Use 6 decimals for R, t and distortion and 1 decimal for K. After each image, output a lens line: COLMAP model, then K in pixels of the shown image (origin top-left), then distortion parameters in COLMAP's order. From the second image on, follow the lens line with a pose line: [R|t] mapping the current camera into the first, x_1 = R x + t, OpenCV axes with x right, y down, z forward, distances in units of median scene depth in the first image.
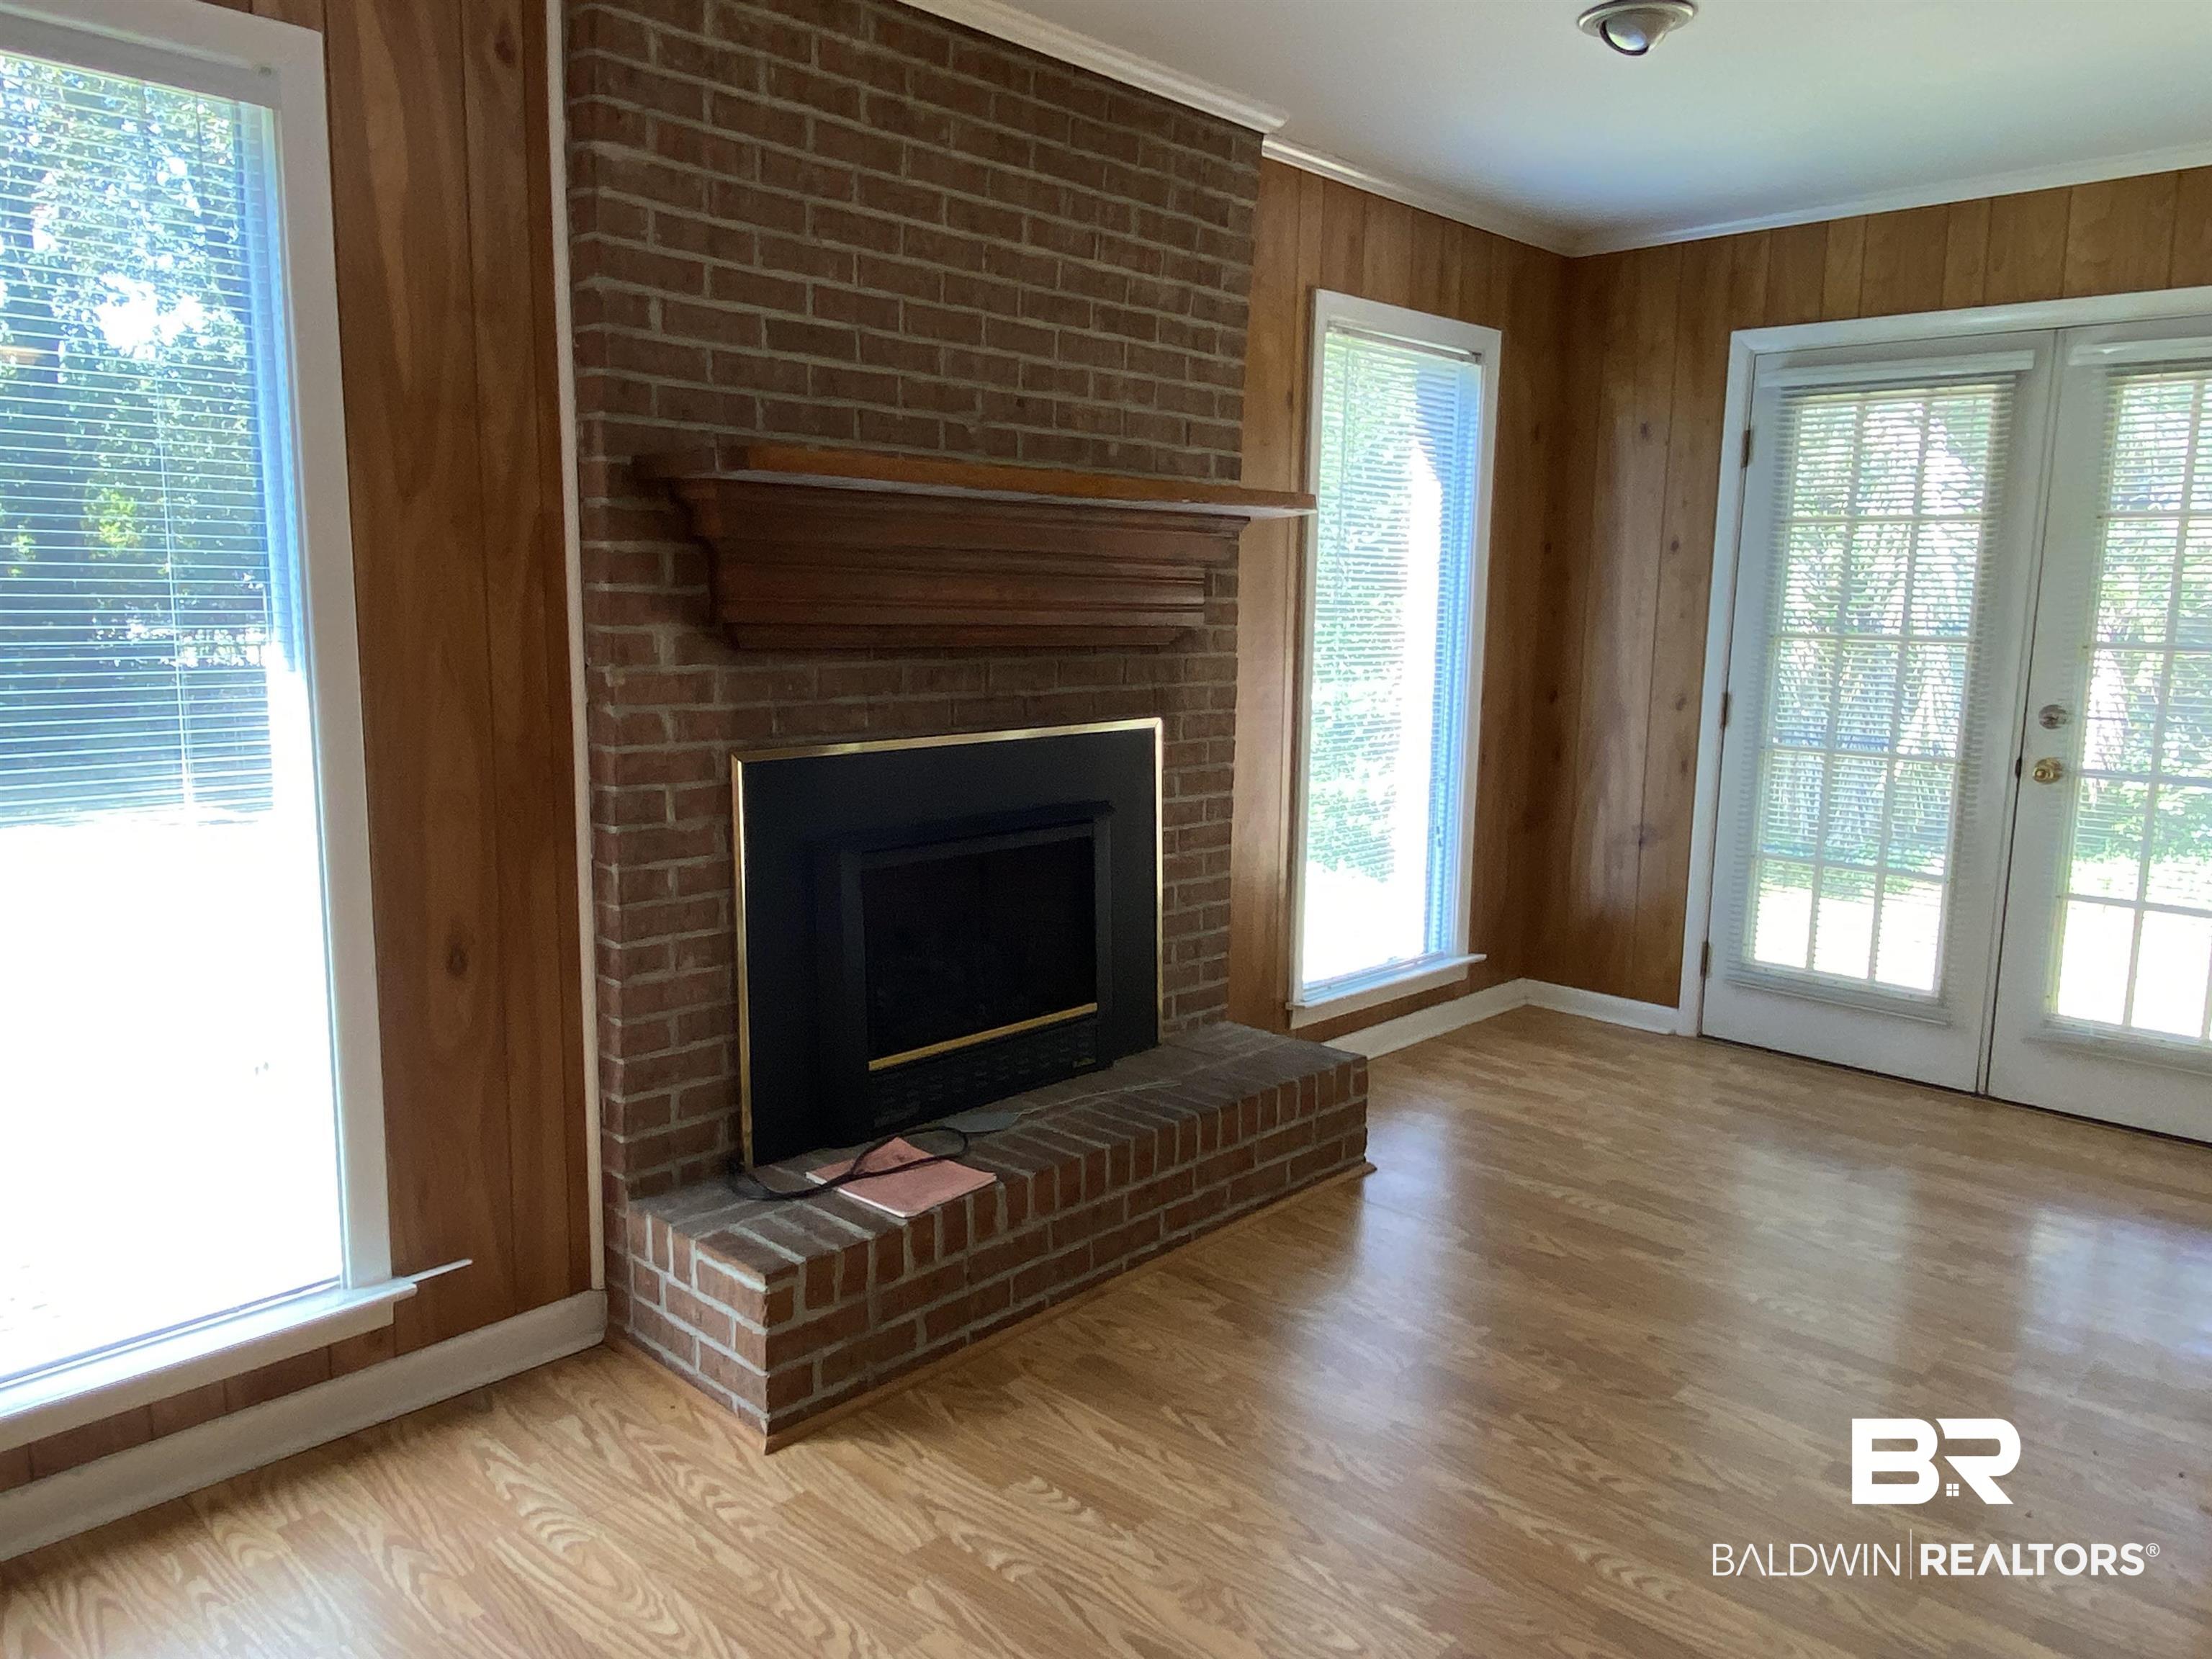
lens RADIAL K [[1549.2, 0, 1090.9], [0, 1549.2, 817.5], [0, 0, 1]] dist [0.096533, -0.119453]
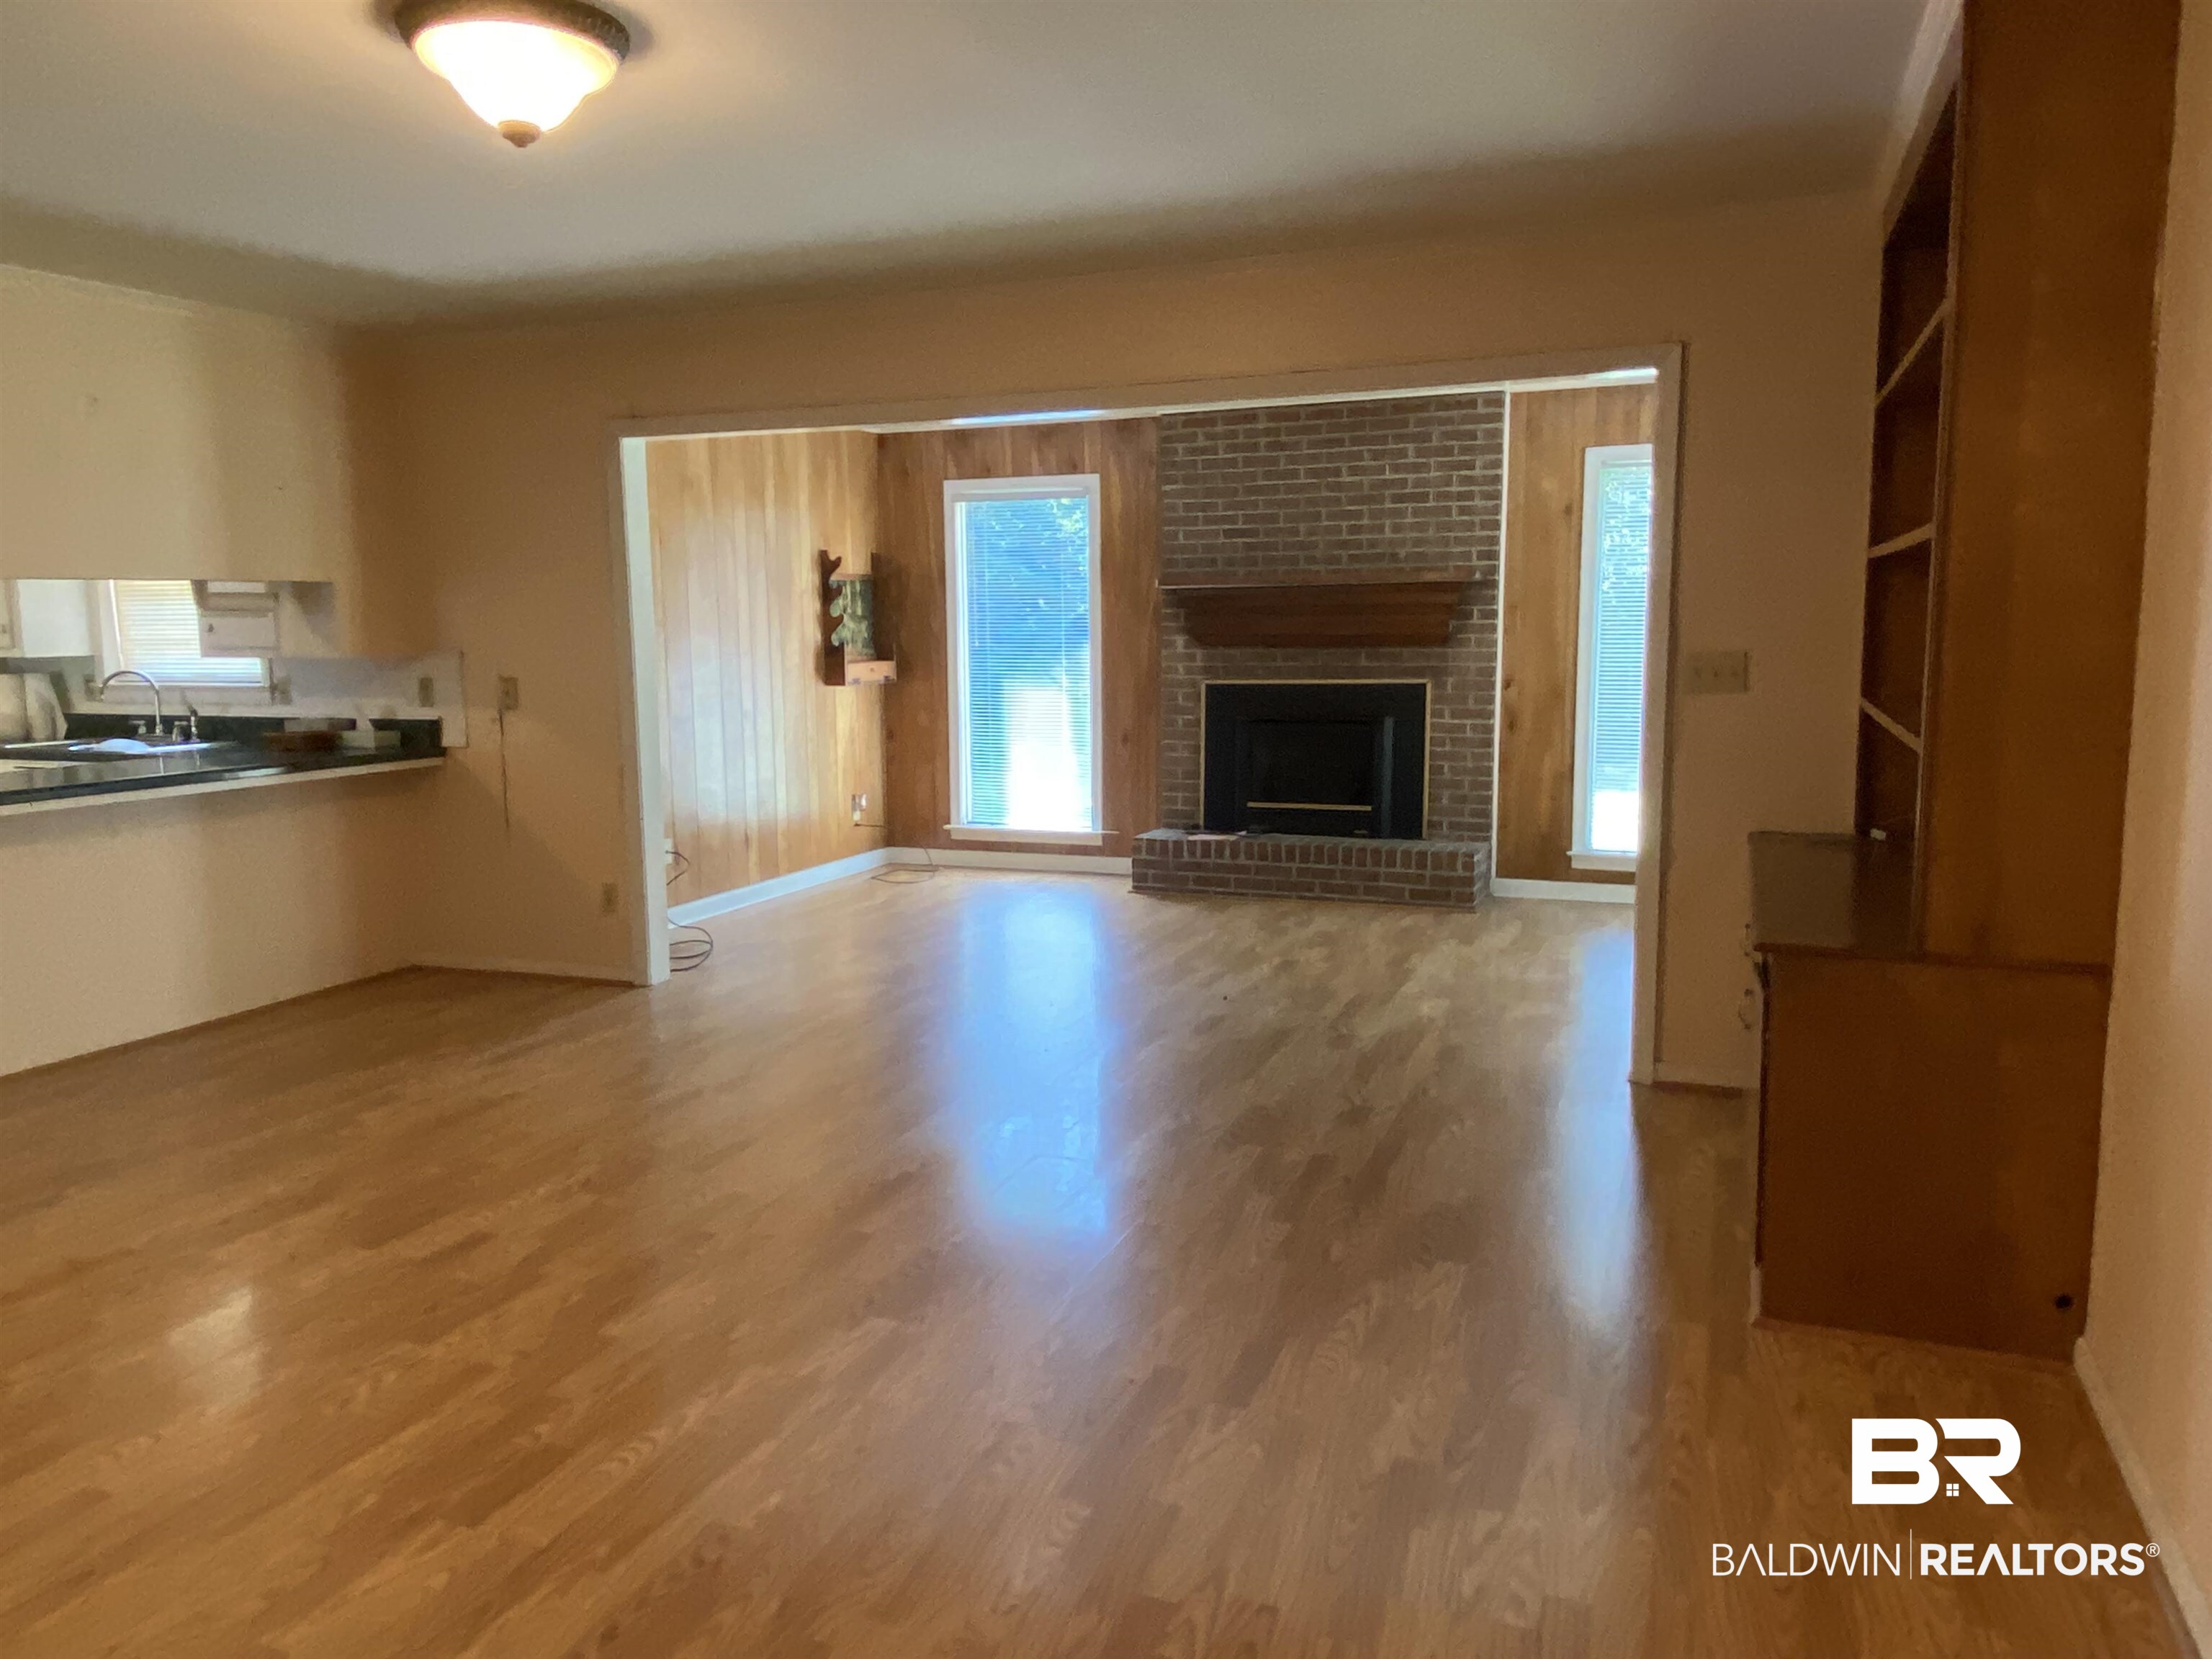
lens RADIAL K [[1549.2, 0, 1090.9], [0, 1549.2, 817.5], [0, 0, 1]] dist [0.096533, -0.119453]
pose [[0.365373, 0.100225, -0.925450, 1.983310], [-0.118273, 0.991128, 0.060643, 0.049908], [0.923317, 0.087299, 0.373985, -0.199242]]
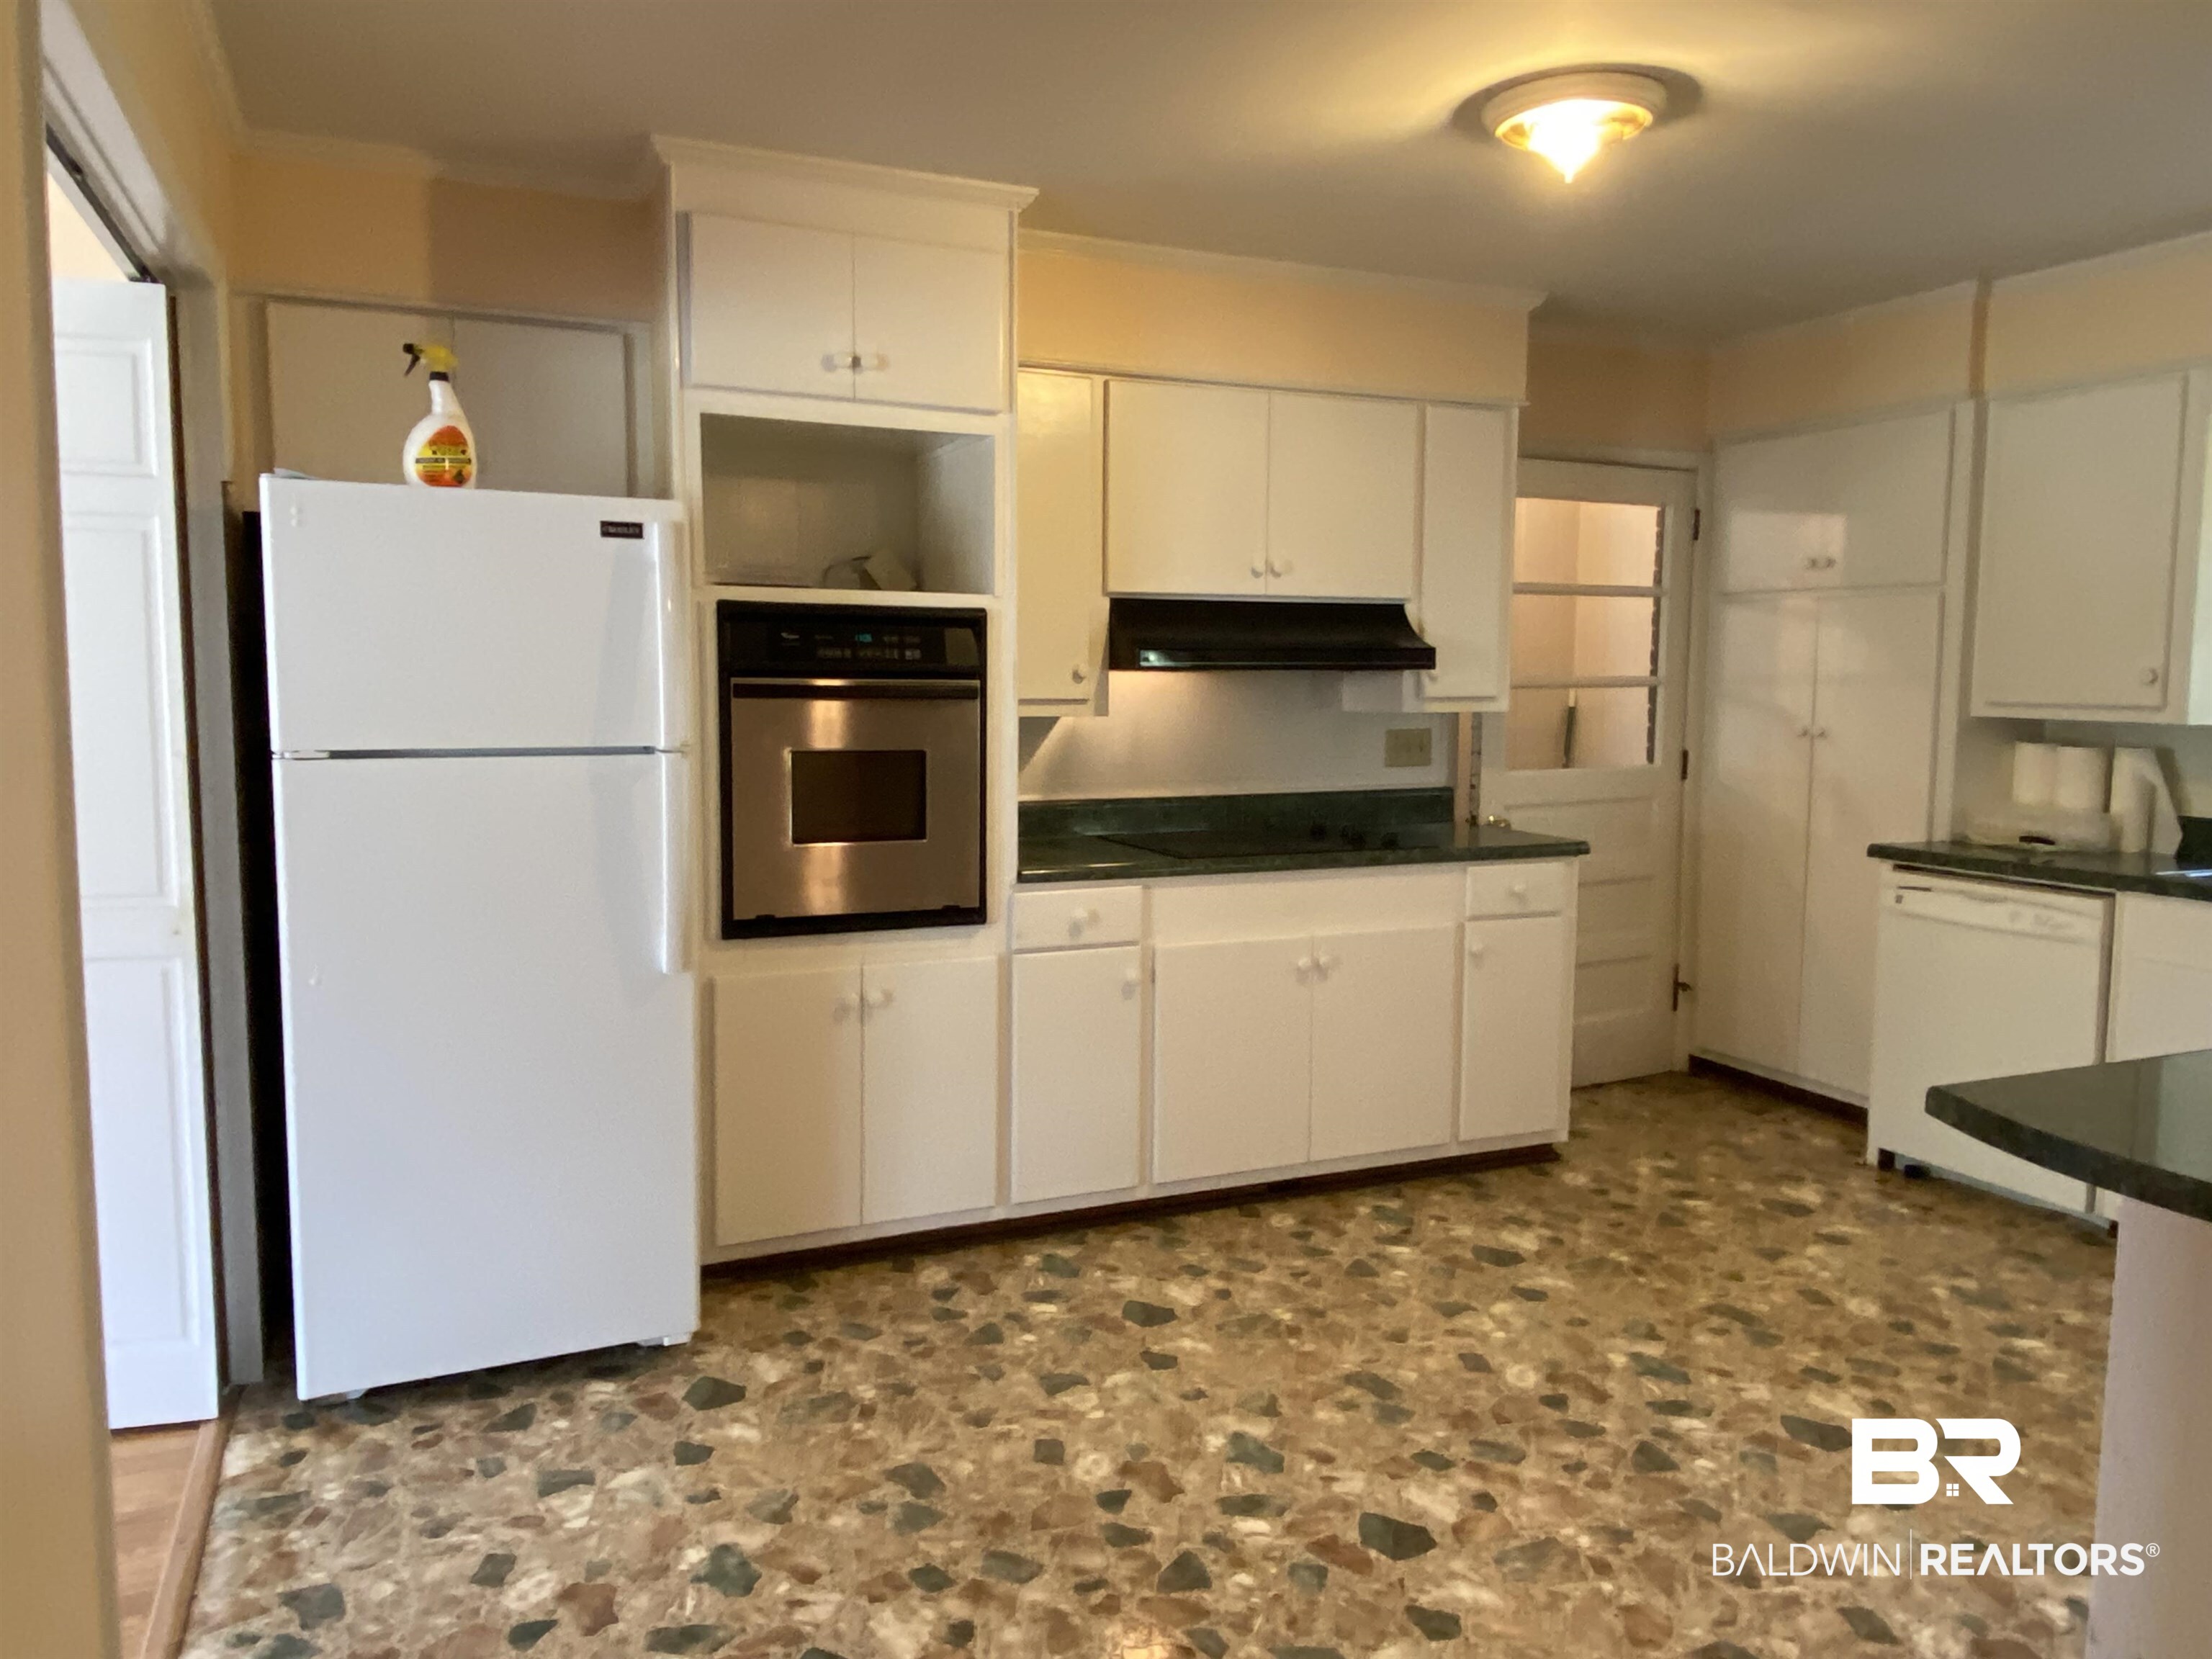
lens RADIAL K [[1549.2, 0, 1090.9], [0, 1549.2, 817.5], [0, 0, 1]] dist [0.096533, -0.119453]
pose [[-0.390304, 0.062589, -0.918556, 1.056109], [-0.147855, 0.980477, 0.129633, 0.164859], [0.908737, 0.186409, -0.373430, -0.992668]]
